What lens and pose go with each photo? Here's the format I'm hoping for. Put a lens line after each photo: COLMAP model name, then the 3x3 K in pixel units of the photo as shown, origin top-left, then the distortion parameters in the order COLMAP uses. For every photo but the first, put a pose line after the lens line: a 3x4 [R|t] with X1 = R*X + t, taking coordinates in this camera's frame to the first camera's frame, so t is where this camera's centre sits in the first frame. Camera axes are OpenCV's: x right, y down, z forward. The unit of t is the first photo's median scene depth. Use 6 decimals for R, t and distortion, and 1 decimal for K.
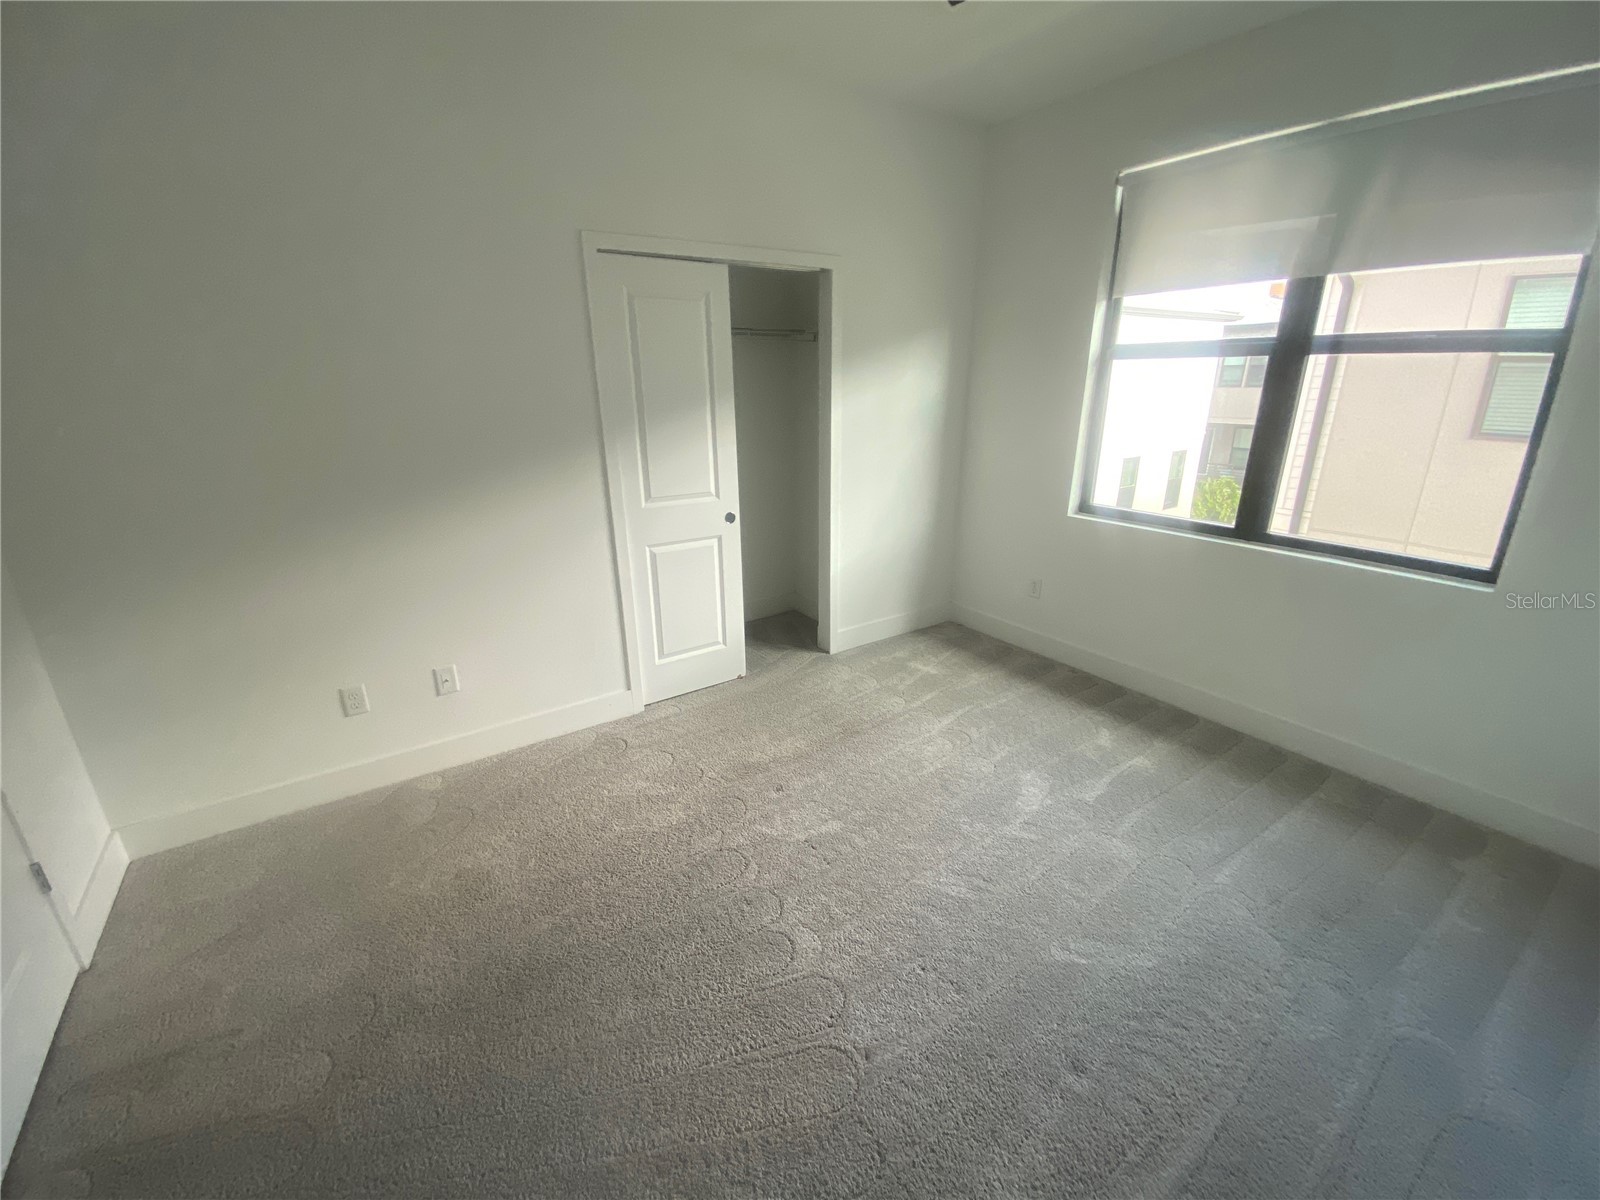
lens RADIAL K [[659.8, 0, 792.2], [0, 659.8, 605.3], [0, 0, 1]] dist [0.000398, -0.000141]
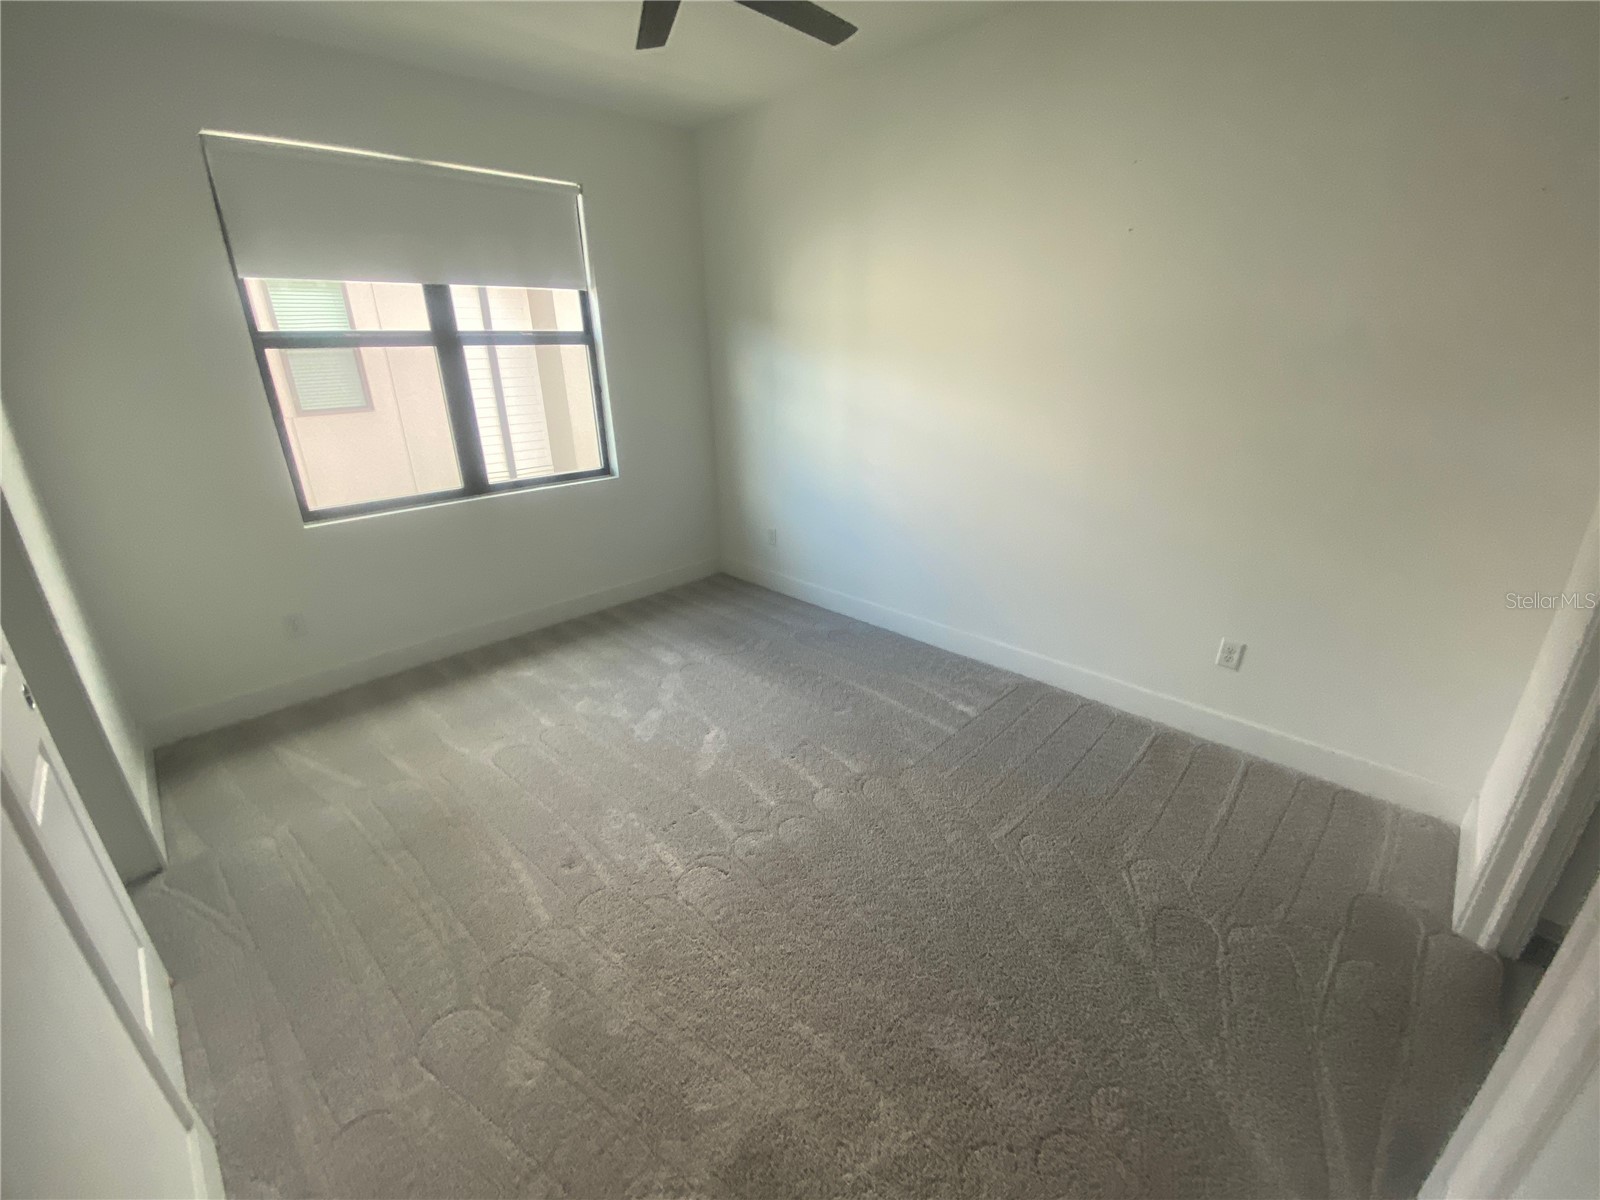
lens RADIAL K [[659.8, 0, 792.2], [0, 659.8, 605.3], [0, 0, 1]] dist [0.000398, -0.000141]
pose [[-0.190371, -0.342897, 0.919881, -0.613911], [0.349168, 0.852096, 0.389890, -0.188846], [-0.917519, 0.395416, -0.042486, 0.560759]]
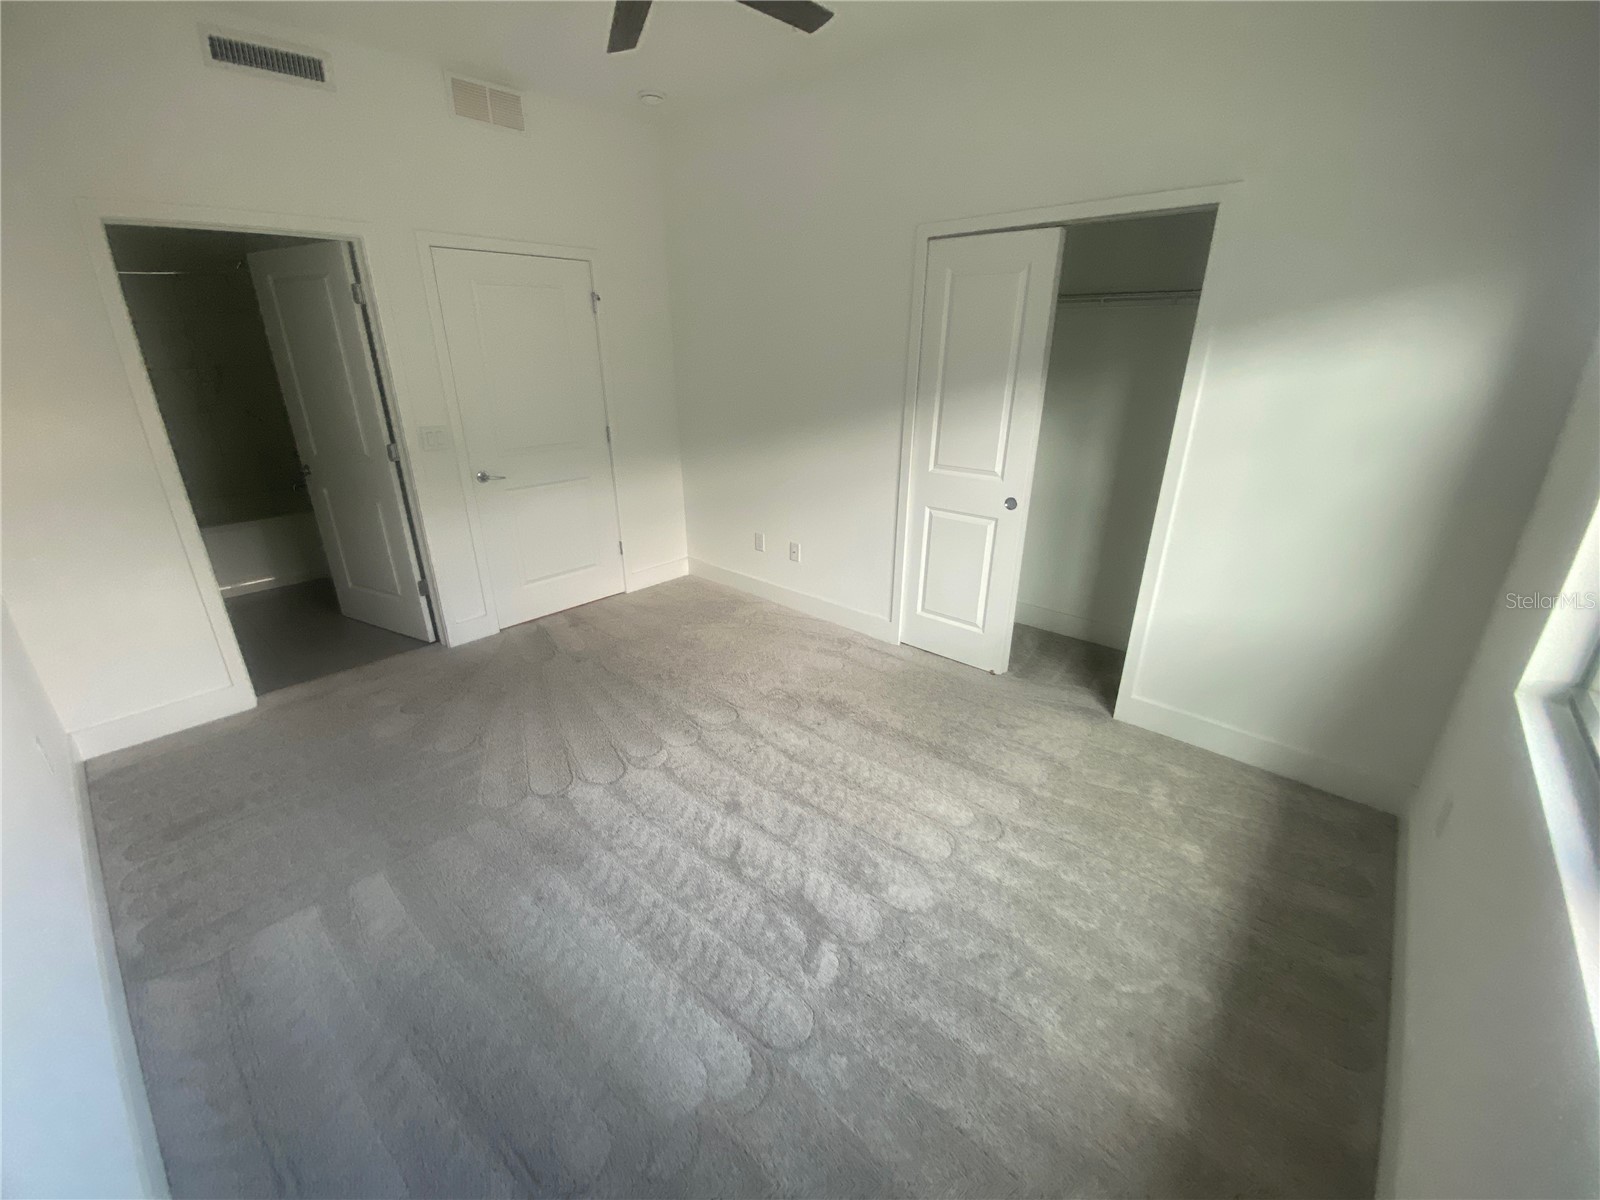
lens RADIAL K [[659.8, 0, 792.2], [0, 659.8, 605.3], [0, 0, 1]] dist [0.000398, -0.000141]
pose [[0.243355, 0.367162, -0.897758, 0.766495], [-0.325436, 0.902838, 0.281024, -0.173763], [0.913712, 0.223774, 0.339198, 0.451081]]
